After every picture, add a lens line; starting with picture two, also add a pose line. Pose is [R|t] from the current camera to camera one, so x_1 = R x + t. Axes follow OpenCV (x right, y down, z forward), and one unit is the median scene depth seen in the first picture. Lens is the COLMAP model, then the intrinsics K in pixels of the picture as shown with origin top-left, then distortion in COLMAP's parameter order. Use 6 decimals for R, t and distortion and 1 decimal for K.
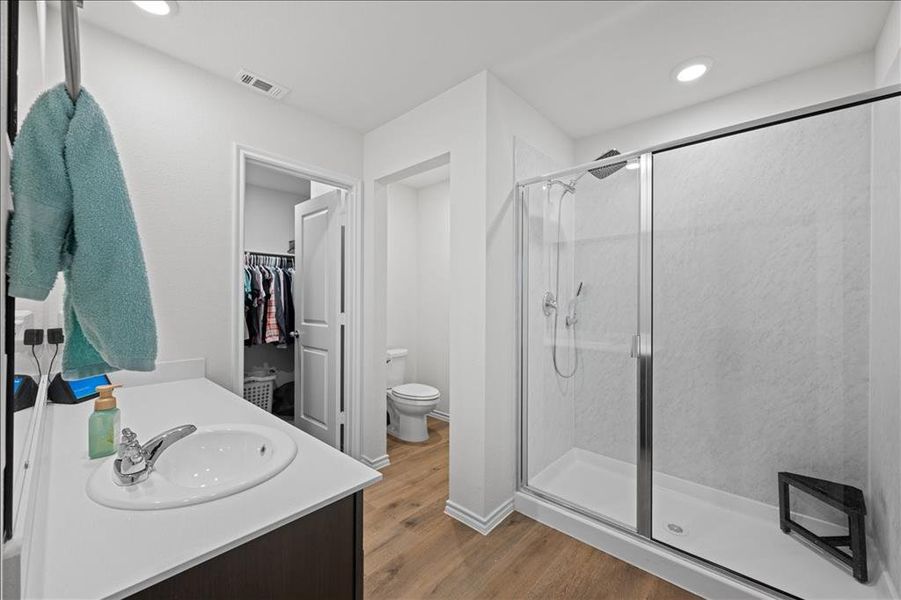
lens RADIAL K [[359.2, 0, 450.5], [0, 359.2, 300.0], [0, 0, 1]] dist [-0.000836, -0.000145]
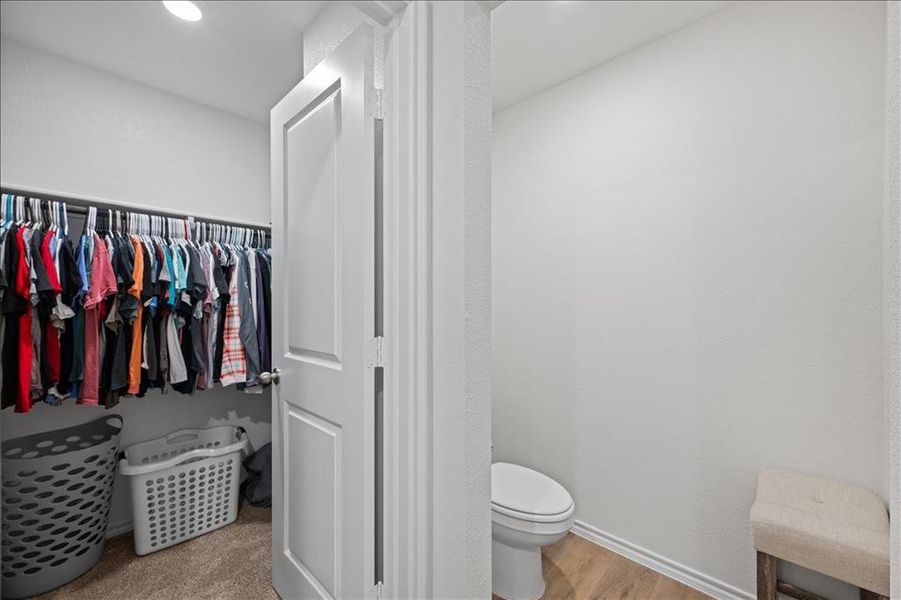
lens RADIAL K [[359.2, 0, 450.5], [0, 359.2, 300.0], [0, 0, 1]] dist [-0.000836, -0.000145]
pose [[0.999917, -0.007159, -0.010713, -0.170805], [0.007102, 0.999961, -0.005299, -0.002314], [0.010751, 0.005223, 0.999929, 0.474360]]
